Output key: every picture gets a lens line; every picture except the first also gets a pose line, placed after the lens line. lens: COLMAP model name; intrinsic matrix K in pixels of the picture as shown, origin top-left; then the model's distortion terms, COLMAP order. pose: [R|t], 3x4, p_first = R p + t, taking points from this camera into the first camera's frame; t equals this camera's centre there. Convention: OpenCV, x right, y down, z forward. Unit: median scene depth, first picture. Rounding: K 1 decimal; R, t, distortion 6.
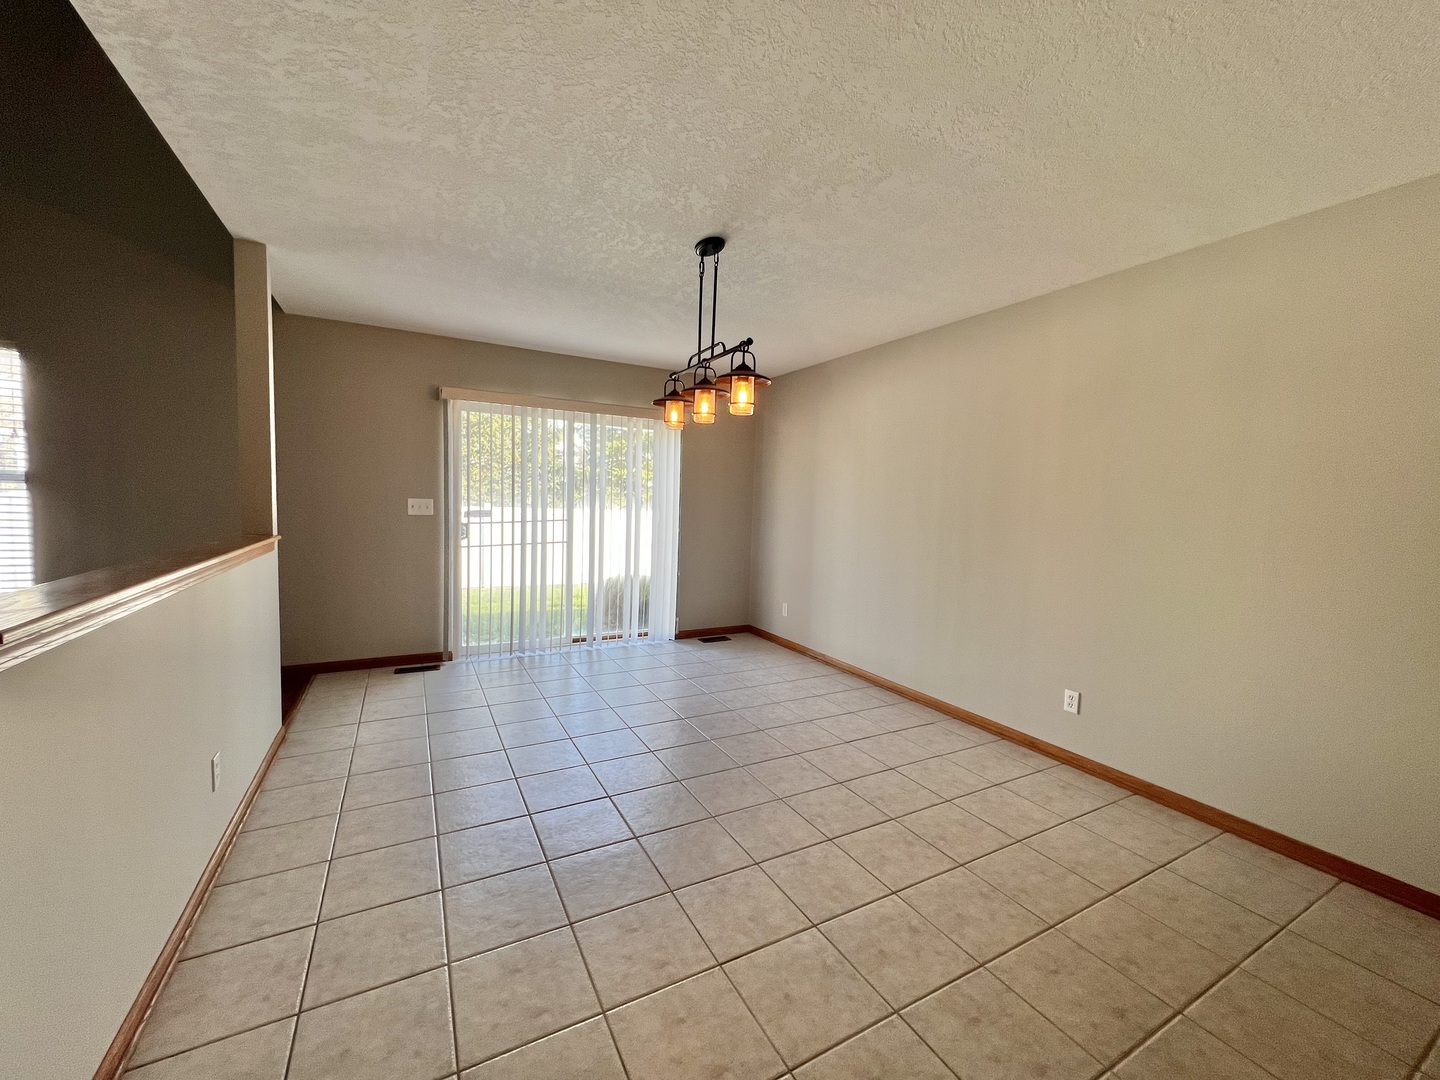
lens RADIAL K [[573.0, 0, 719.8], [0, 573.0, 543.1], [0, 0, 1]] dist [-0.001100, 0.000351]
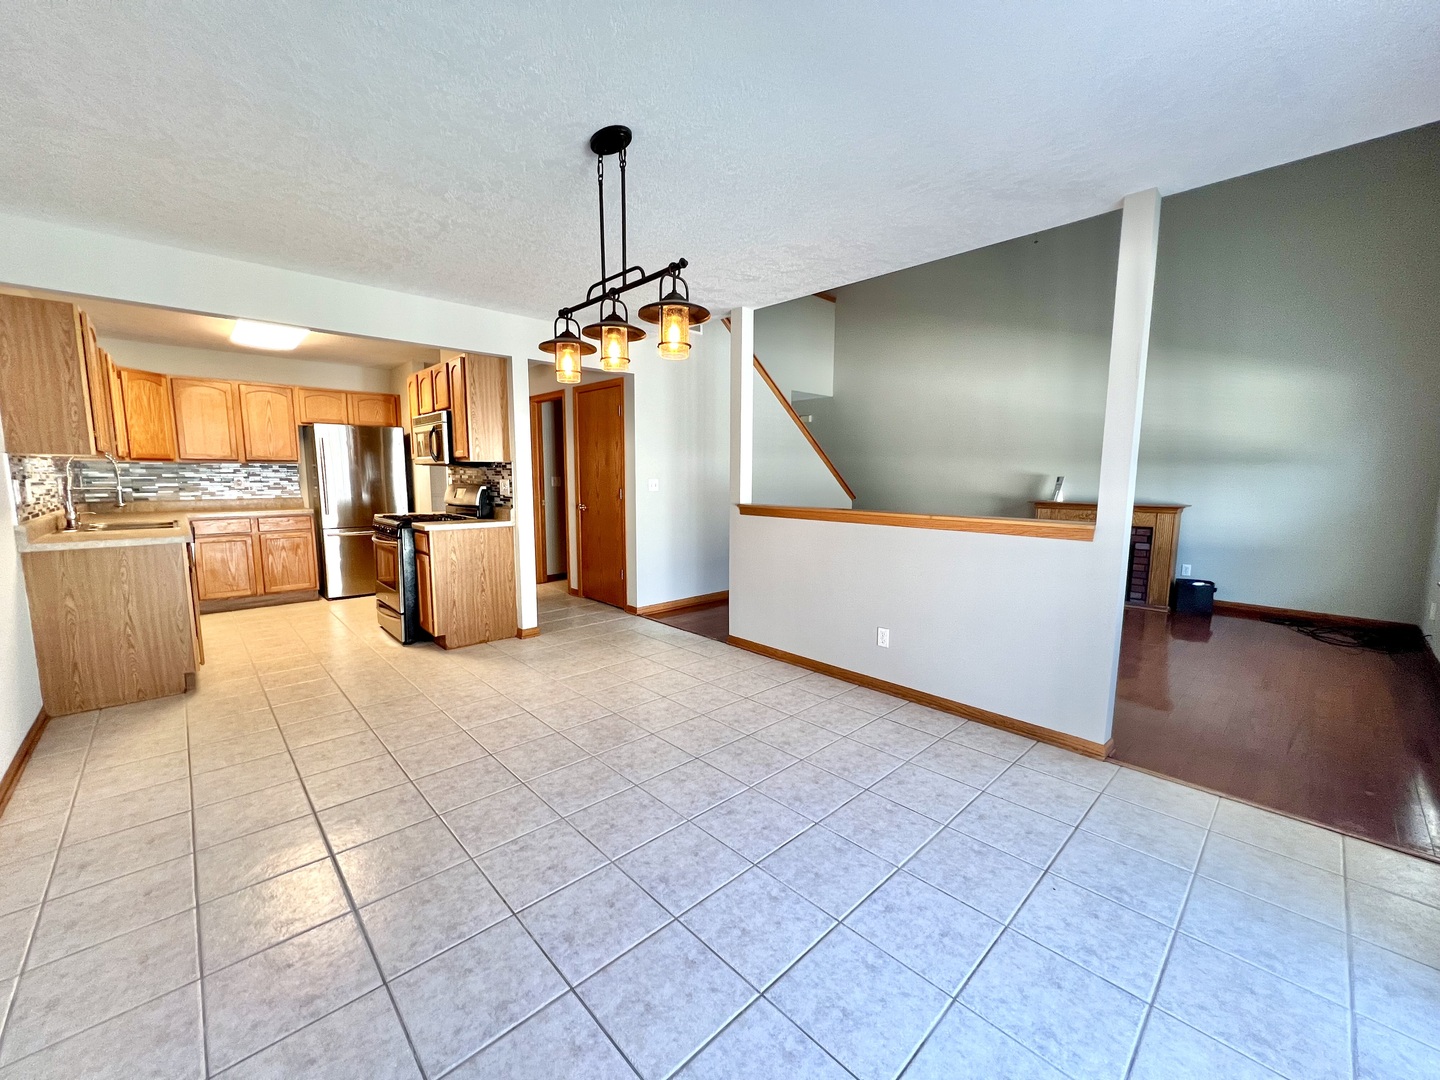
lens RADIAL K [[573.0, 0, 719.8], [0, 573.0, 543.1], [0, 0, 1]] dist [-0.001100, 0.000351]
pose [[-0.963983, -0.001723, -0.265959, 0.028935], [-0.051494, 0.982267, 0.180279, -0.088977], [0.260932, 0.187481, -0.946977, 1.290701]]
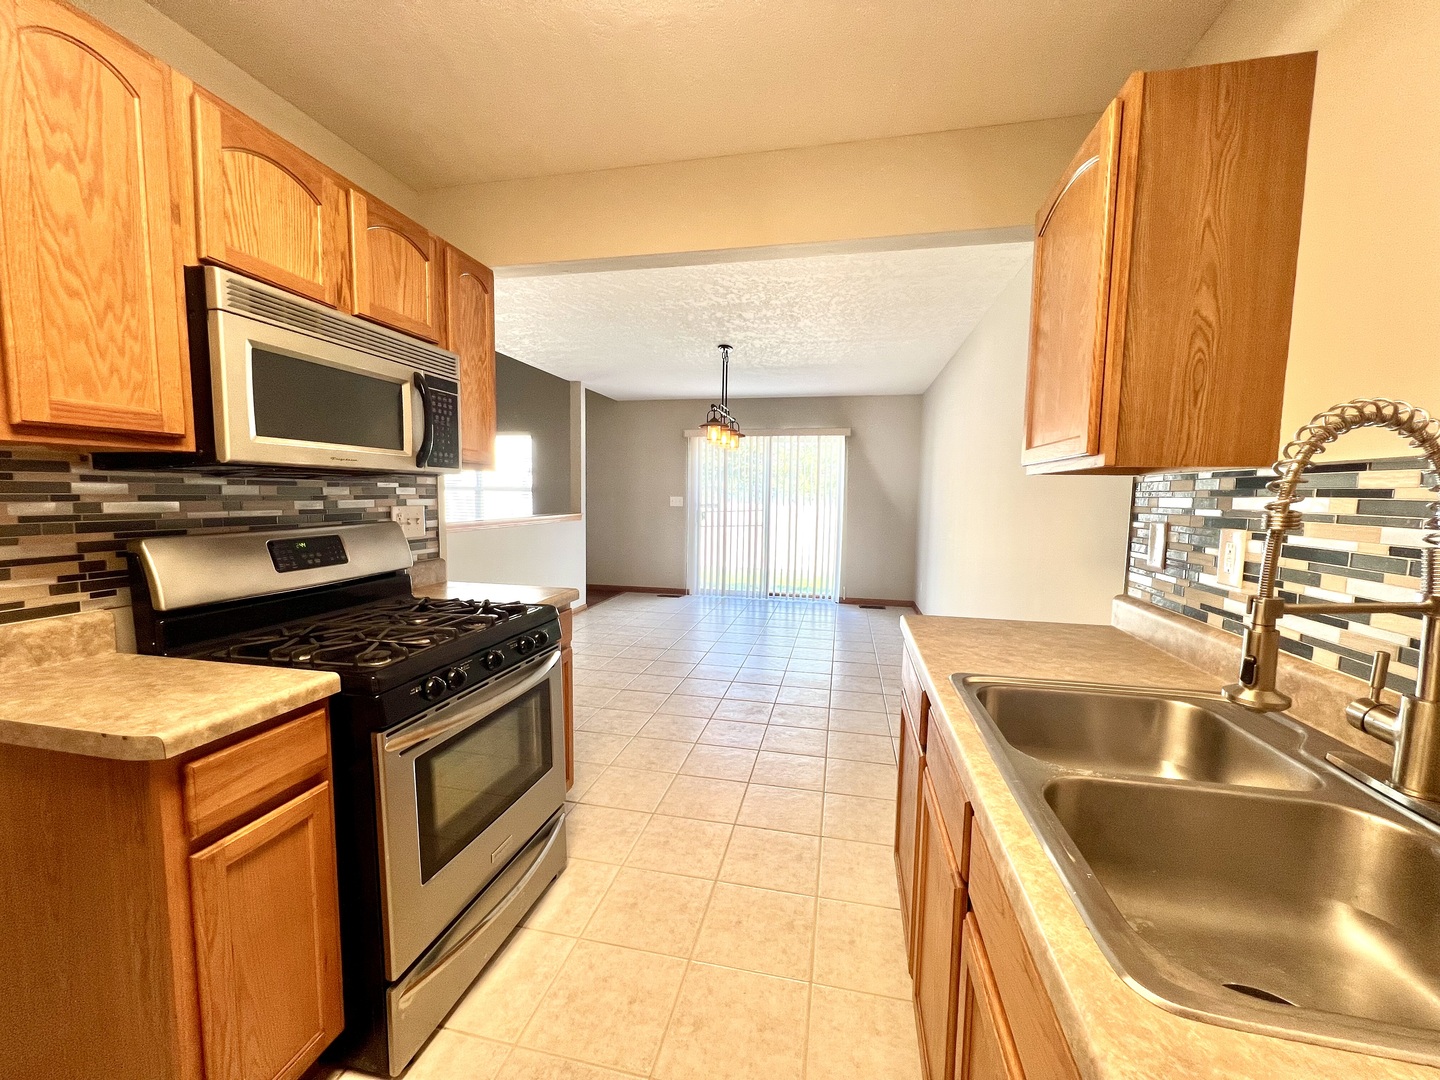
lens RADIAL K [[573.0, 0, 719.8], [0, 573.0, 543.1], [0, 0, 1]] dist [-0.001100, 0.000351]
pose [[0.761772, 0.039109, -0.646664, 0.773958], [-0.038330, 0.999148, 0.015274, 0.036542], [0.646710, 0.013152, 0.762622, -0.233005]]
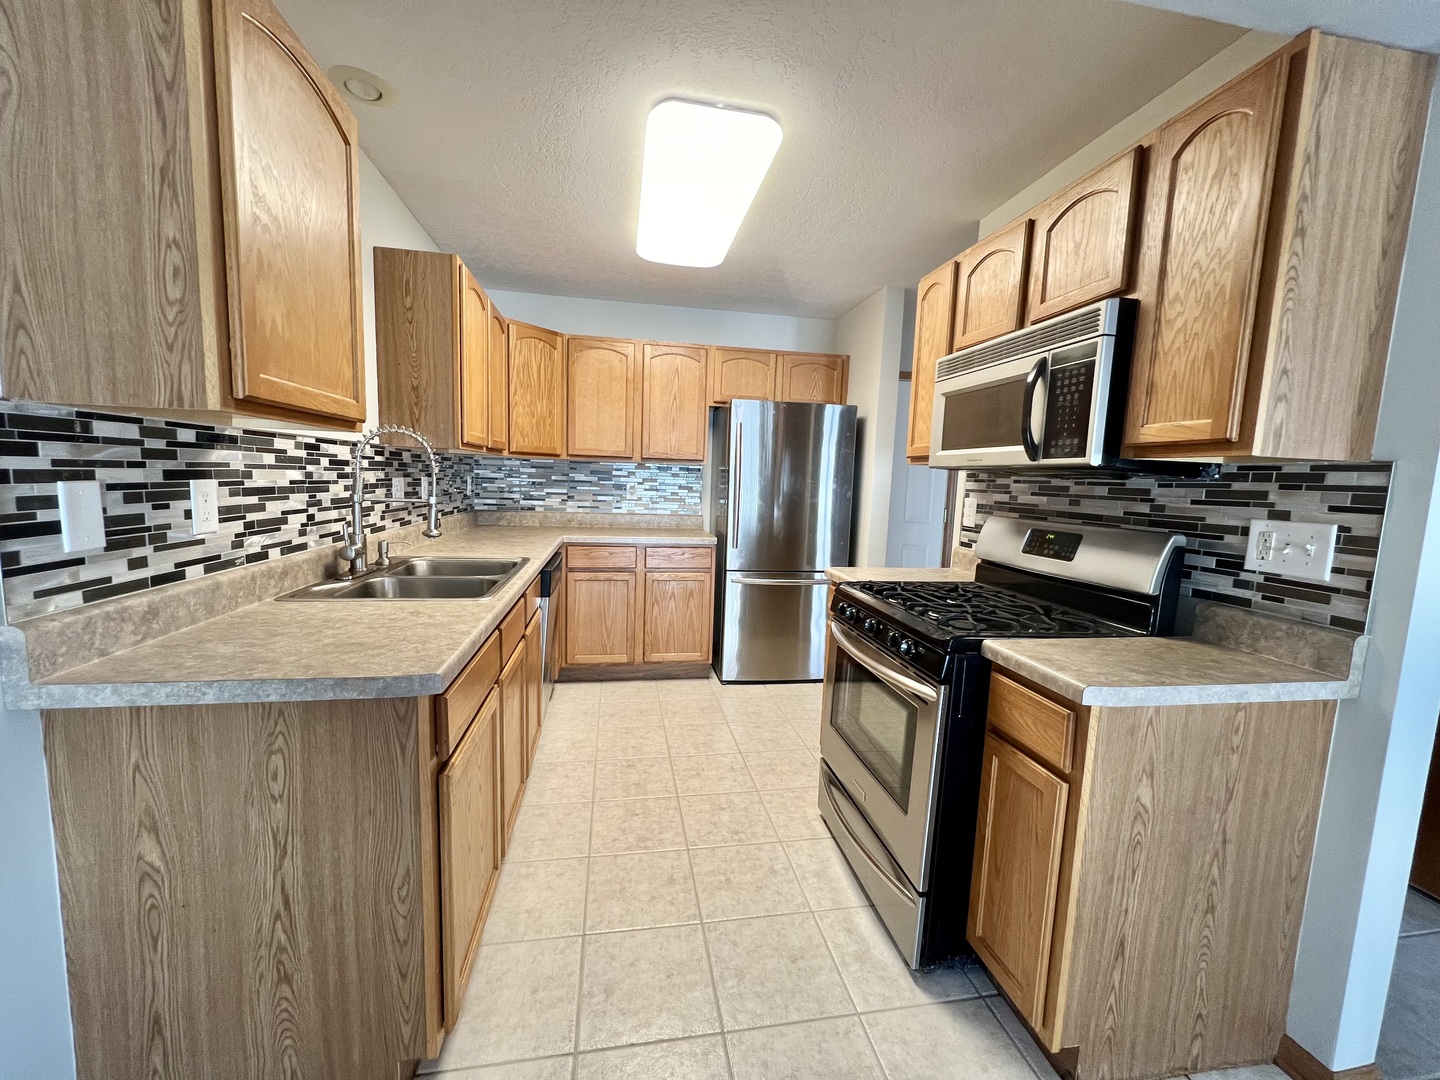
lens RADIAL K [[573.0, 0, 719.8], [0, 573.0, 543.1], [0, 0, 1]] dist [-0.001100, 0.000351]
pose [[-0.949400, -0.097924, 0.298414, 0.371747], [-0.041562, 0.980967, 0.189676, -0.019968], [-0.311308, 0.167676, -0.935400, 0.451536]]
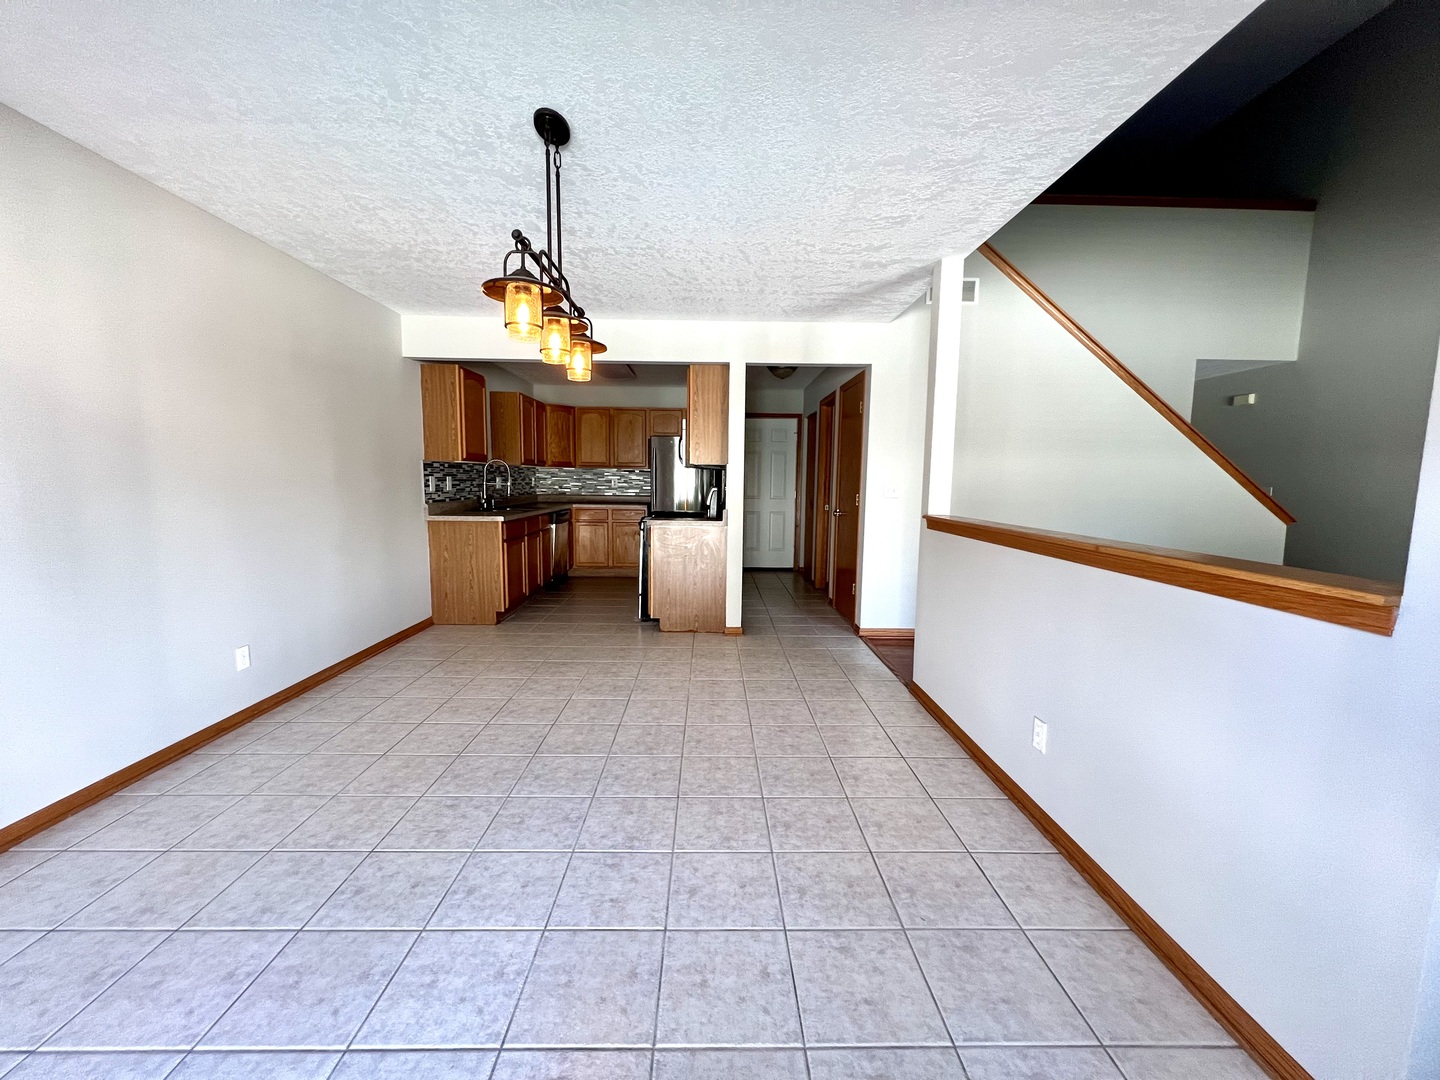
lens RADIAL K [[573.0, 0, 719.8], [0, 573.0, 543.1], [0, 0, 1]] dist [-0.001100, 0.000351]
pose [[-0.888890, -0.092150, 0.448757, -0.417647], [-0.006734, 0.982083, 0.188326, -0.083905], [-0.458071, 0.164379, -0.873585, 1.137585]]
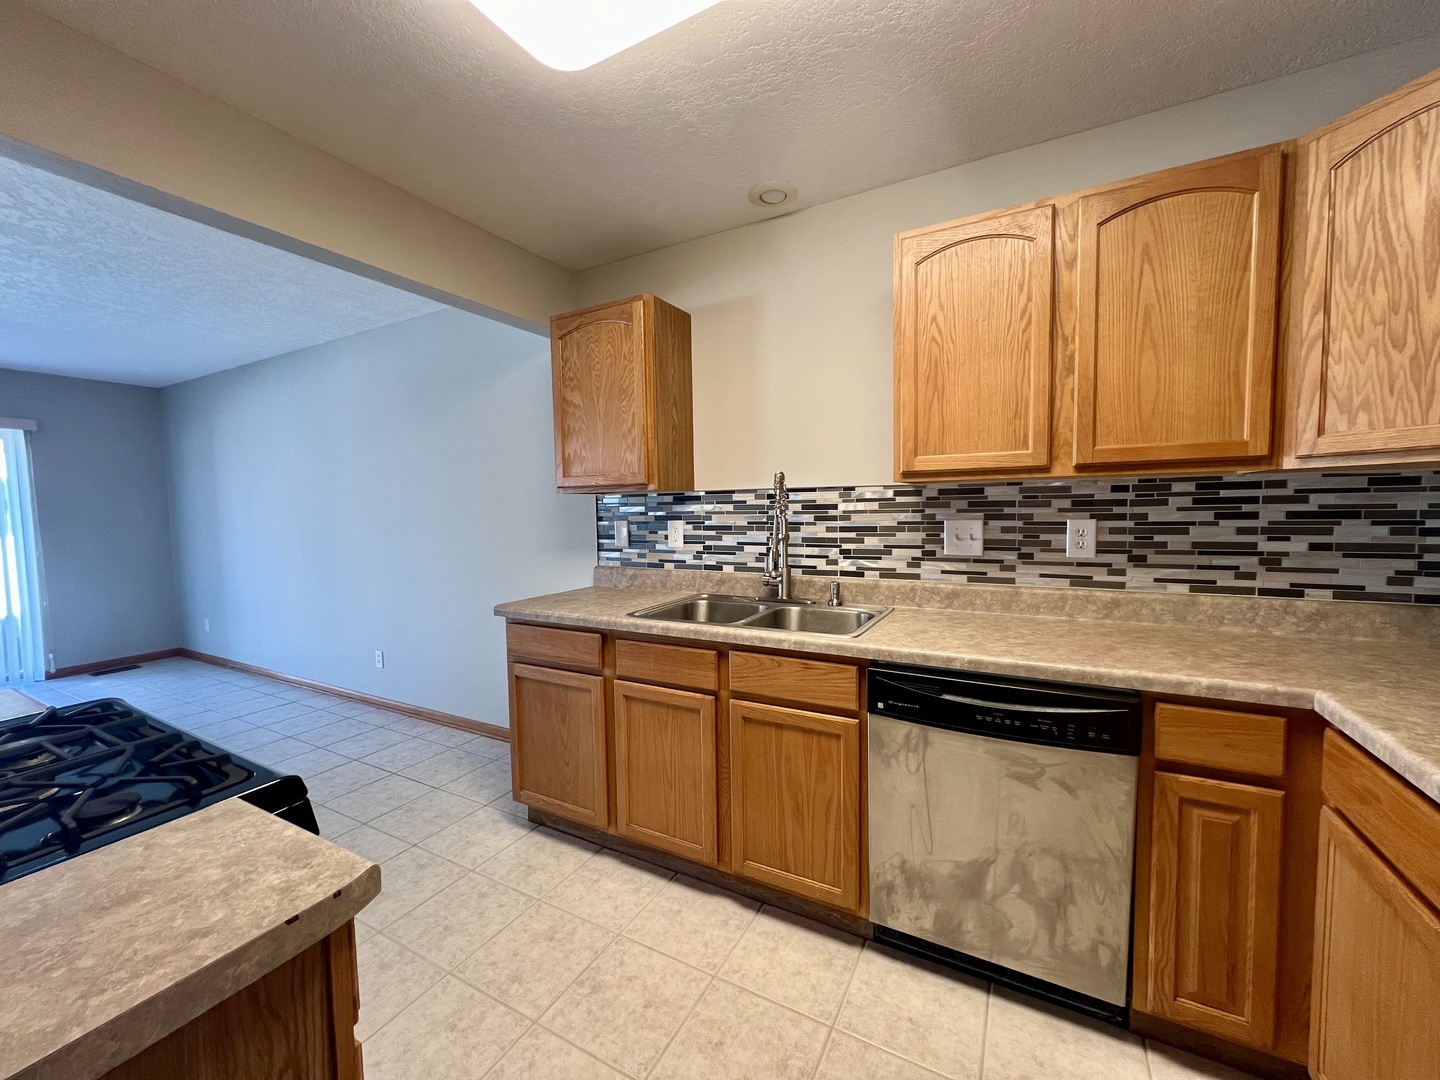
lens RADIAL K [[573.0, 0, 719.8], [0, 573.0, 543.1], [0, 0, 1]] dist [-0.001100, 0.000351]
pose [[0.835831, -0.079173, 0.543248, 0.451047], [0.080318, 0.996534, 0.021659, 0.038808], [-0.543080, 0.025529, 0.839293, -0.400016]]
